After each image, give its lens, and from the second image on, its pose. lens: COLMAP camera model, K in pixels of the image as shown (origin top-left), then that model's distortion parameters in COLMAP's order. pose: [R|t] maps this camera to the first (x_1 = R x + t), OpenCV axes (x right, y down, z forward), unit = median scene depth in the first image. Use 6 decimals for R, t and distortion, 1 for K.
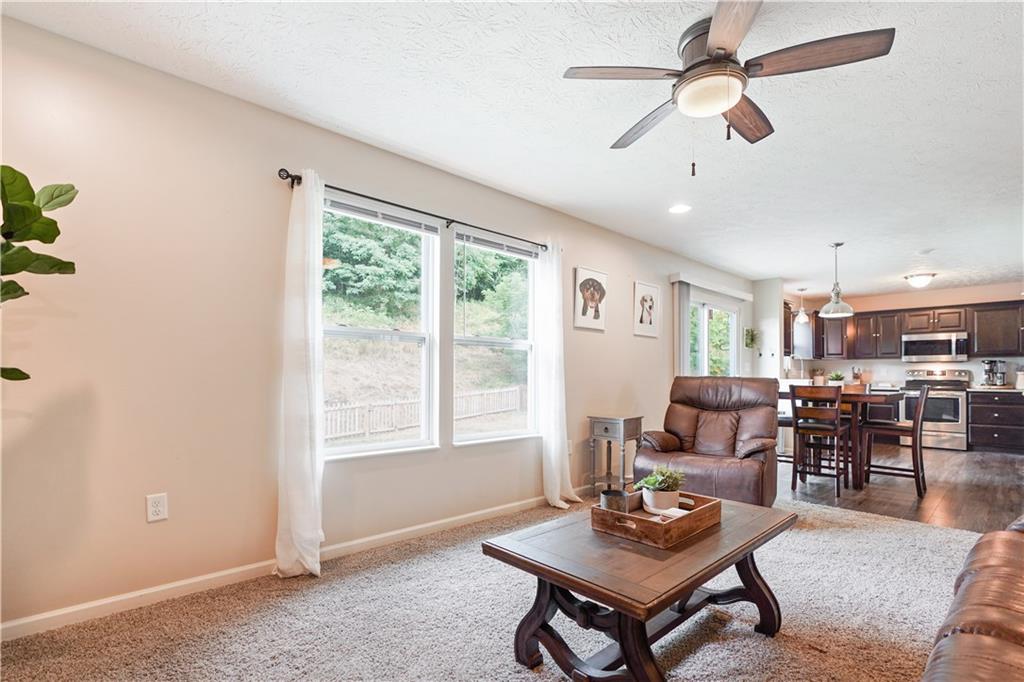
lens RADIAL K [[490.1, 0, 513.2], [0, 490.1, 366.9], [0, 0, 1]] dist [-0.001011, 0.000235]
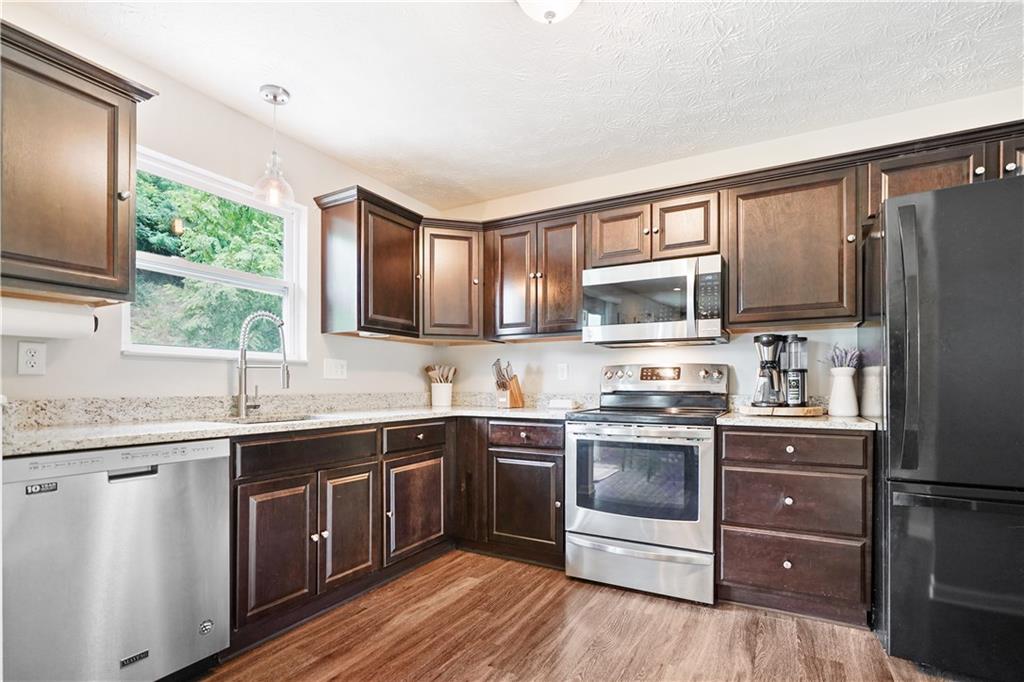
lens RADIAL K [[490.1, 0, 512.8], [0, 490.1, 380.7], [0, 0, 1]] dist [-0.001011, 0.000235]
pose [[0.956612, -0.003839, 0.291339, 0.682904], [0.000186, 0.999921, 0.012565, 0.014830], [-0.291364, -0.011966, 0.956537, 0.707693]]
